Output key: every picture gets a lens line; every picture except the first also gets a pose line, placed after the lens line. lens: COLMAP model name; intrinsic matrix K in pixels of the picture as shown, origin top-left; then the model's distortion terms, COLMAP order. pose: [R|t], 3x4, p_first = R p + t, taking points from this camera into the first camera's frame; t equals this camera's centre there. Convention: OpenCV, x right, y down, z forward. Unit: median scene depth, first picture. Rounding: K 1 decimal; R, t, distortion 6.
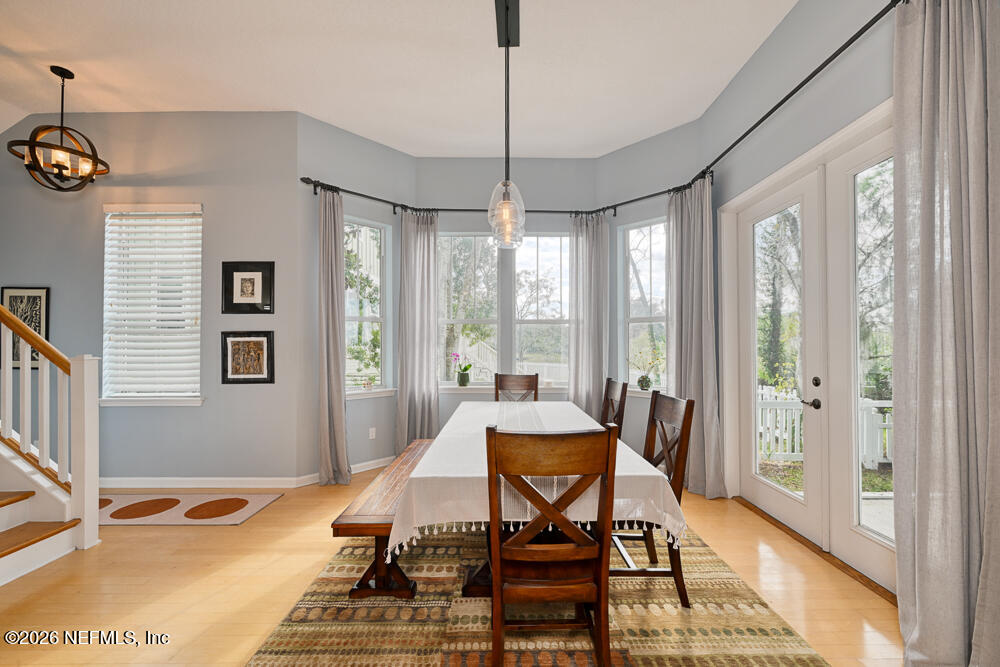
lens RADIAL K [[398.4, 0, 533.3], [0, 398.4, 346.4], [0, 0, 1]] dist [0.001340, 0.000225]
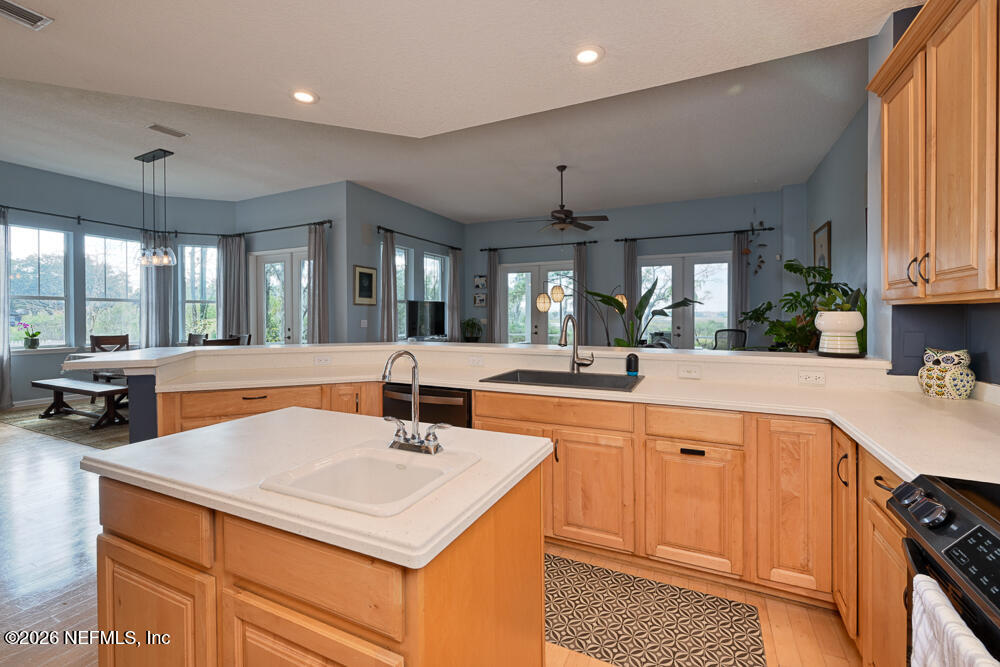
lens RADIAL K [[409.7, 0, 503.5], [0, 409.7, 319.4], [0, 0, 1]] dist [-0.000697, -0.000097]
pose [[0.467227, -0.003749, 0.884130, -0.730637], [-0.002078, 0.999984, 0.005339, -0.004180], [-0.884135, -0.004332, 0.467211, -1.081396]]
